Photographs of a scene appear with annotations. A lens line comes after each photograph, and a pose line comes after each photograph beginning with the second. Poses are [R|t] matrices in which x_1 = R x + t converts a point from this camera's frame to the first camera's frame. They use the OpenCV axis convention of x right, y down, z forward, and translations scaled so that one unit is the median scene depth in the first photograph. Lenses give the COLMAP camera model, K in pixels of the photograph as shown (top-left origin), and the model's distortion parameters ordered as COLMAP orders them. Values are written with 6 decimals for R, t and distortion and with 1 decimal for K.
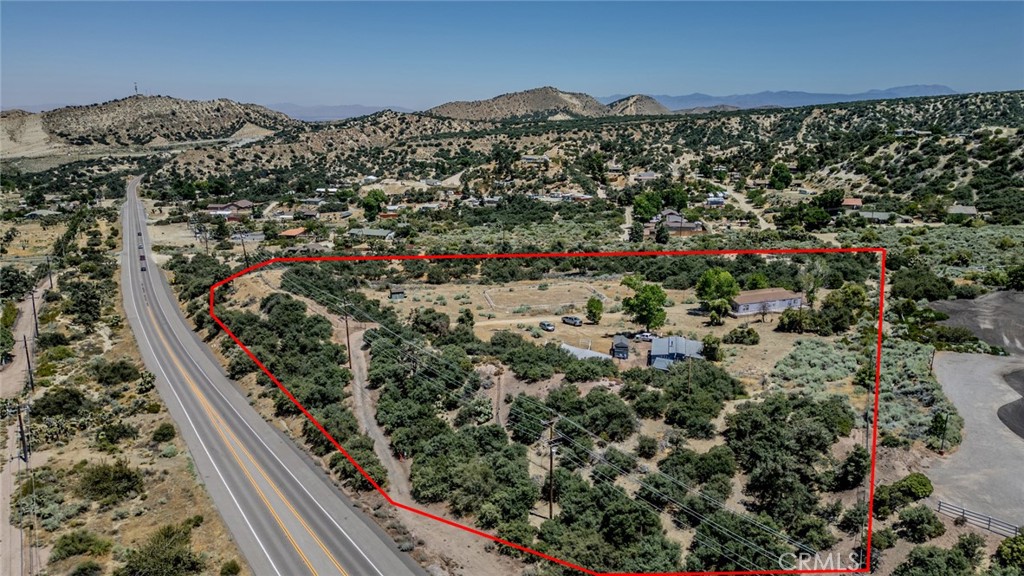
lens RADIAL K [[725.6, 0, 512.0], [0, 725.6, 288.0], [0, 0, 1]] dist [0.063374, -0.057202]
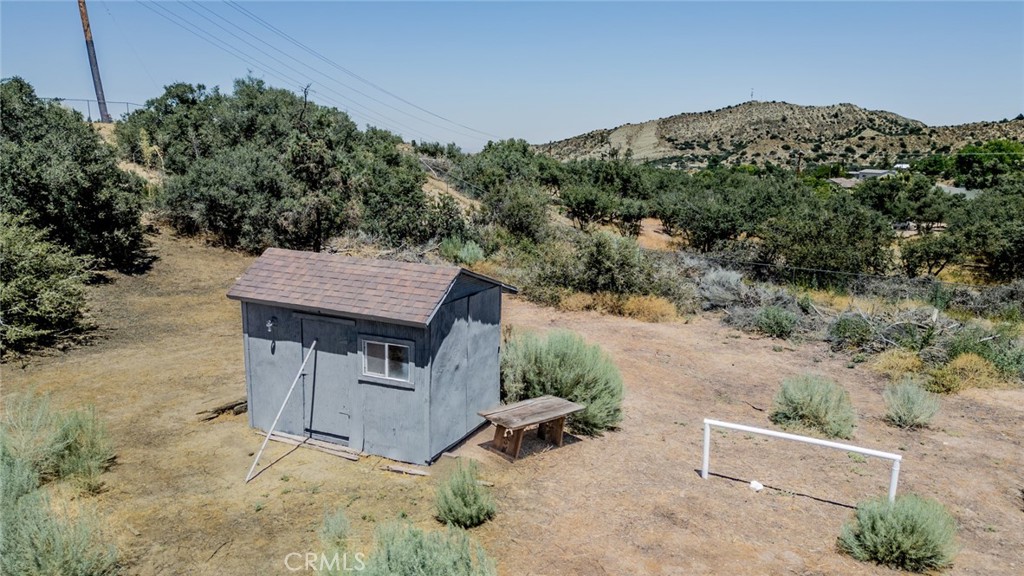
lens RADIAL K [[725.6, 0, 512.0], [0, 725.6, 288.0], [0, 0, 1]] dist [0.063374, -0.057202]
pose [[0.686089, 0.150052, -0.711875, -0.019299], [-0.183686, 0.982525, 0.030068, 0.000411], [0.703947, 0.110132, 0.701662, 0.169159]]
